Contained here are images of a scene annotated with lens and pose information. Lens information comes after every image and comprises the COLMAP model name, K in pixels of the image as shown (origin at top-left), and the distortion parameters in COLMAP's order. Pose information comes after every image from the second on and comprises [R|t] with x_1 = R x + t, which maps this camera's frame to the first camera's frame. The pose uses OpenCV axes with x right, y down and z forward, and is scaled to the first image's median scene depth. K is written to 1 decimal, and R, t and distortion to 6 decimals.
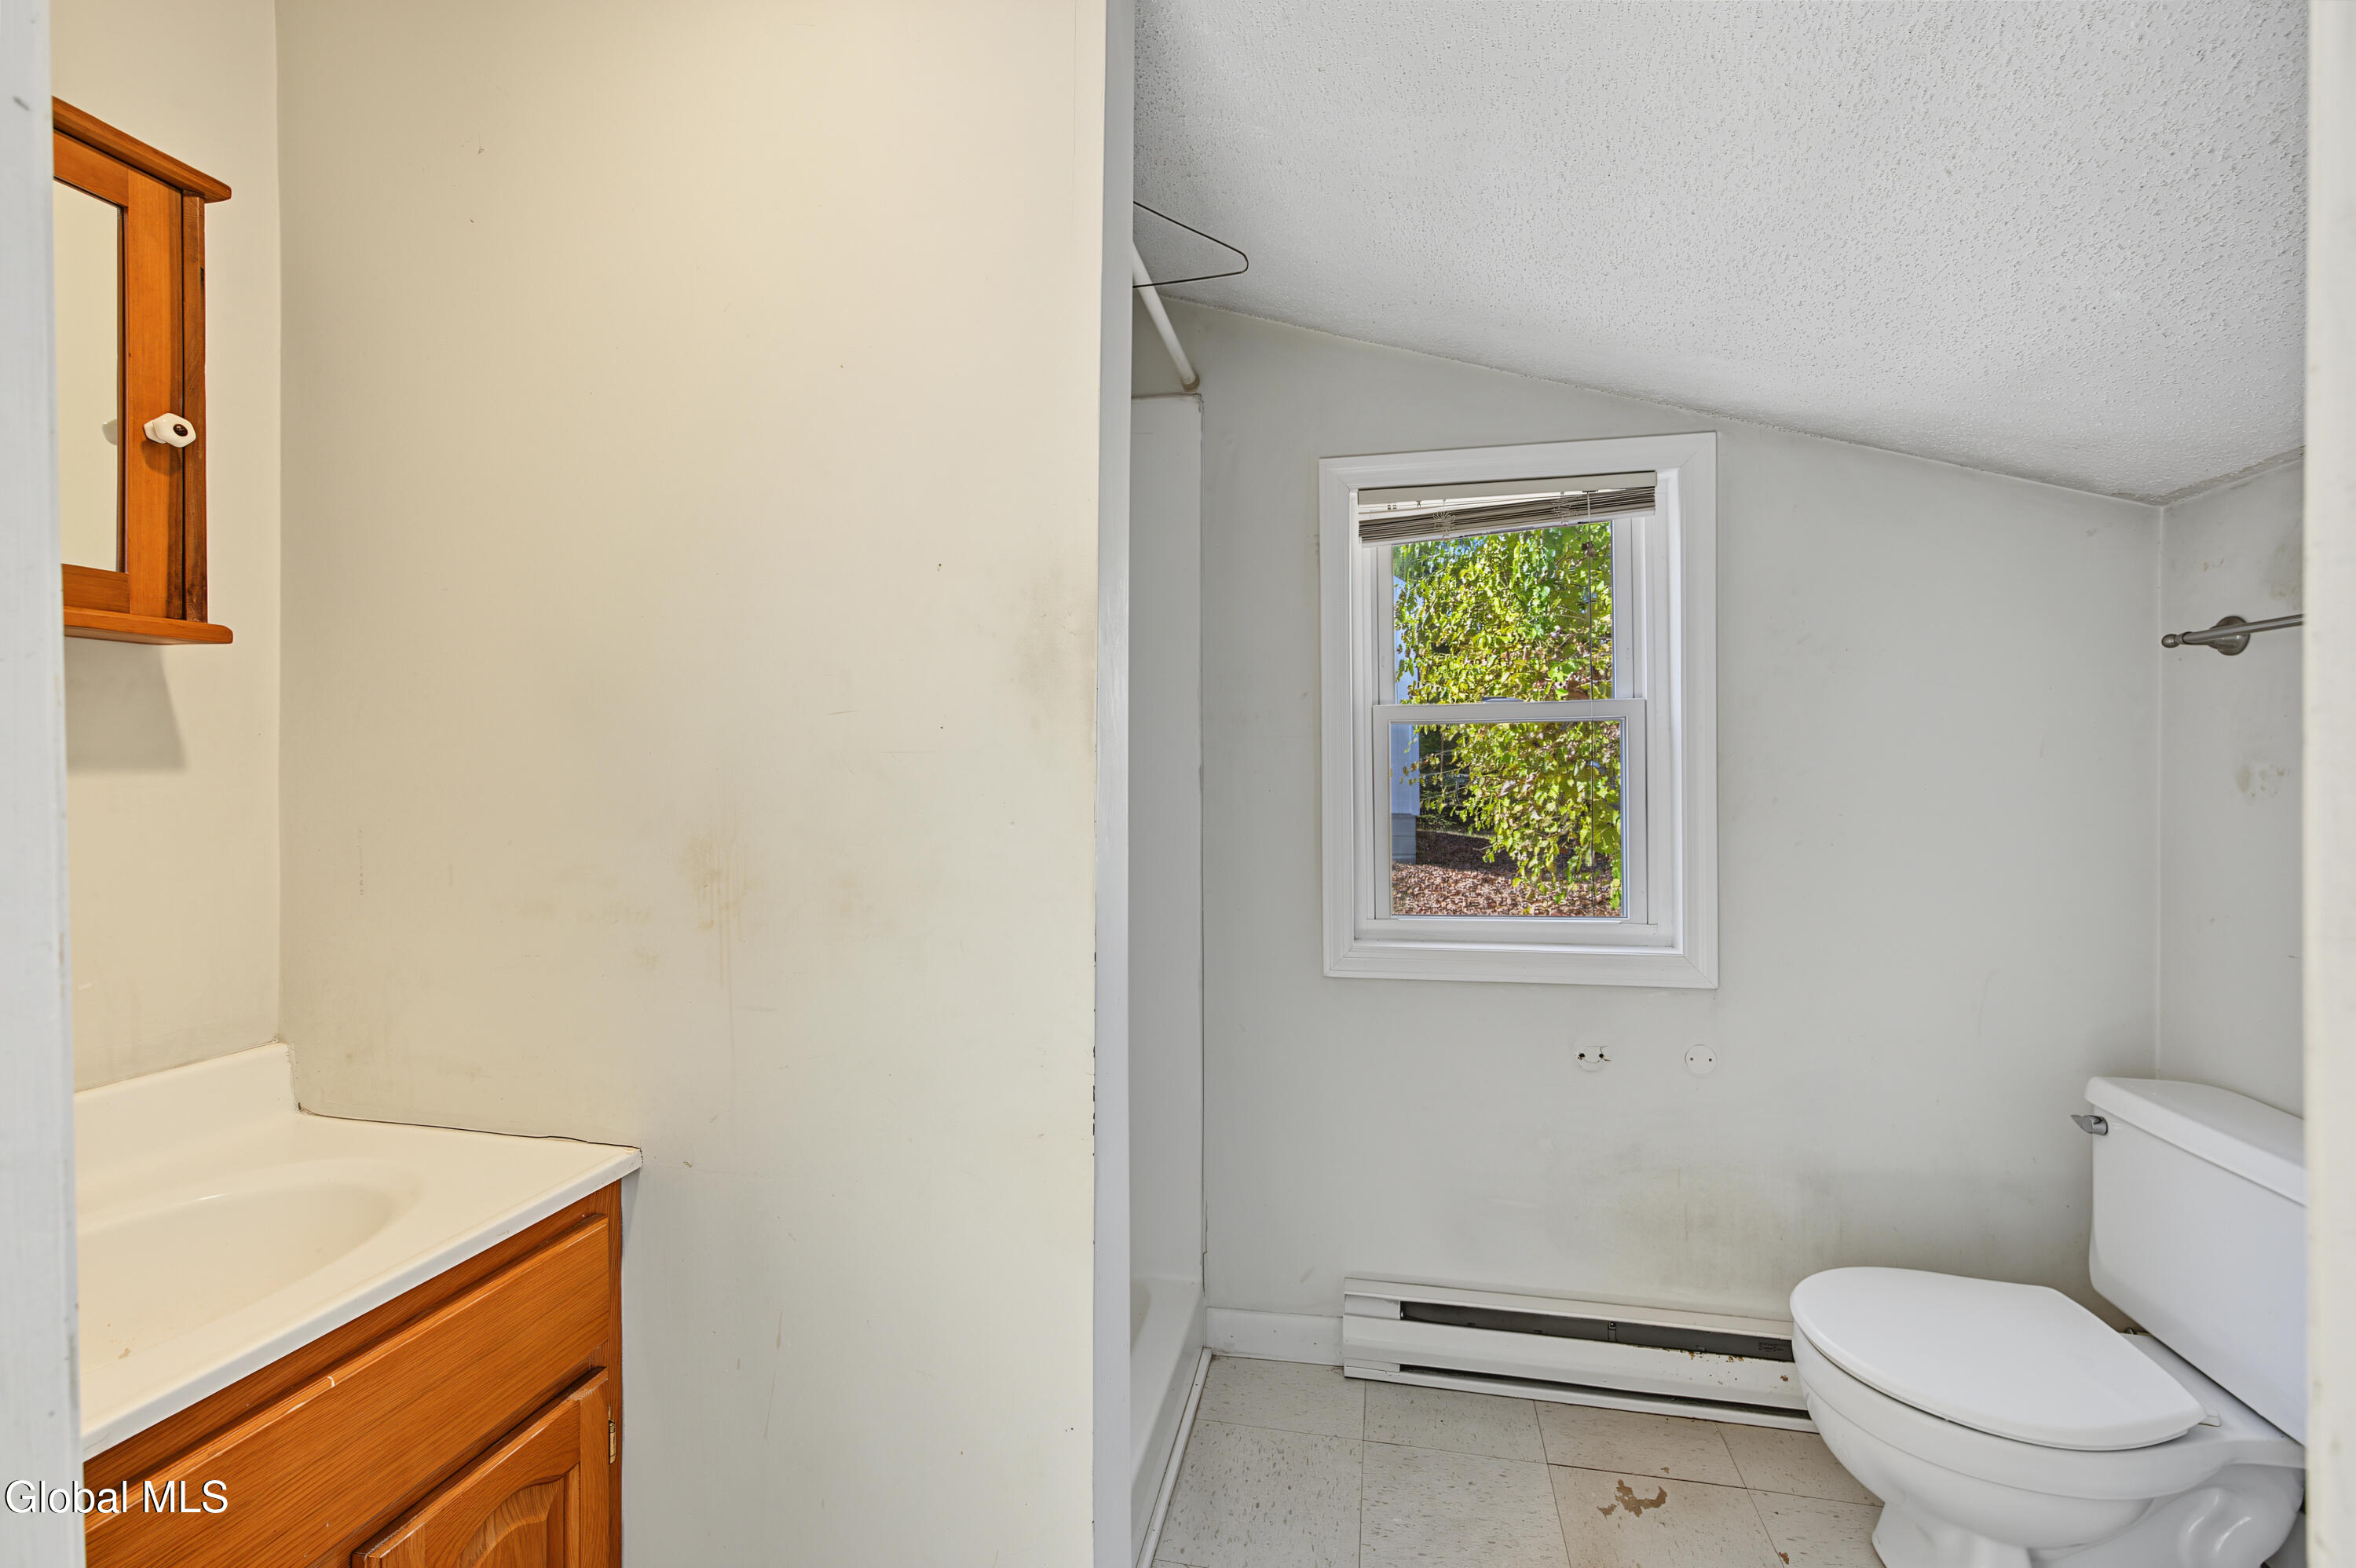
lens RADIAL K [[973.7, 0, 1170.0], [0, 973.7, 778.4], [0, 0, 1]] dist [-0.002345, -0.000184]
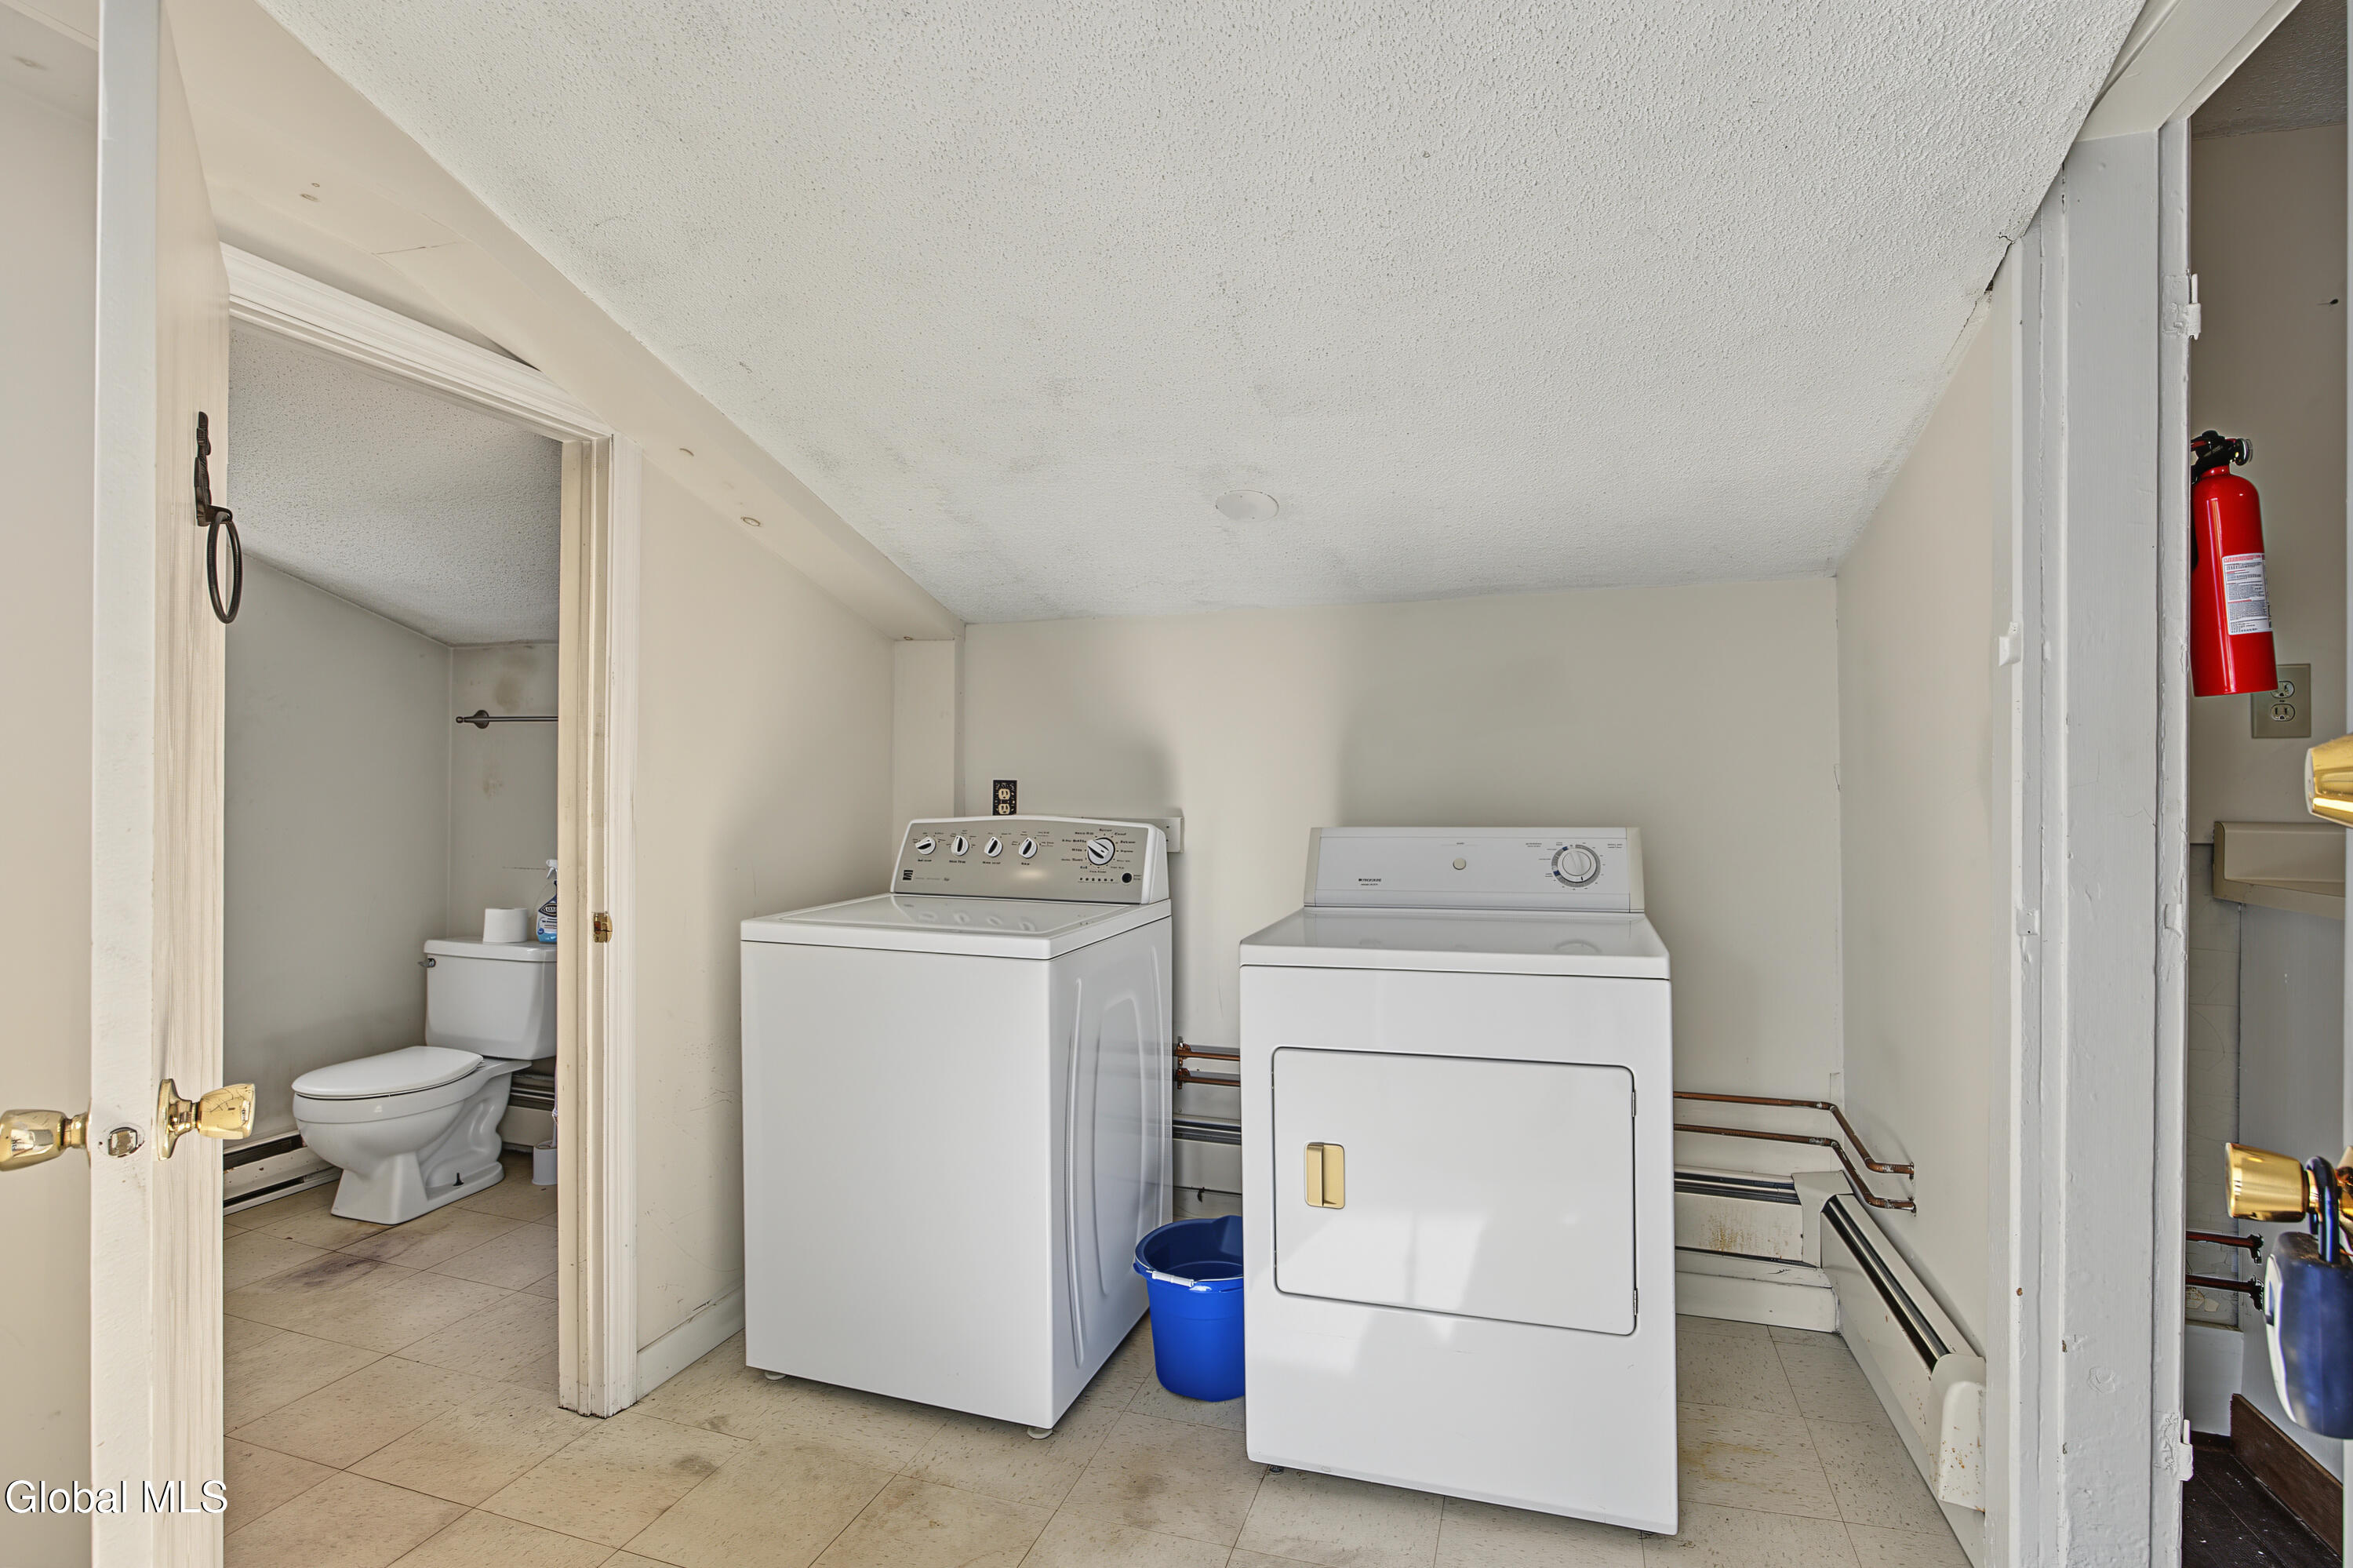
lens RADIAL K [[1098.6, 0, 1170.9], [0, 1098.6, 781.2], [0, 0, 1]] dist [-0.004666, 0.000475]
pose [[0.105779, 0.007707, 0.994360, -1.117384], [-0.005627, 0.999959, -0.007152, -0.003844], [-0.994374, -0.004839, 0.105818, -0.744660]]
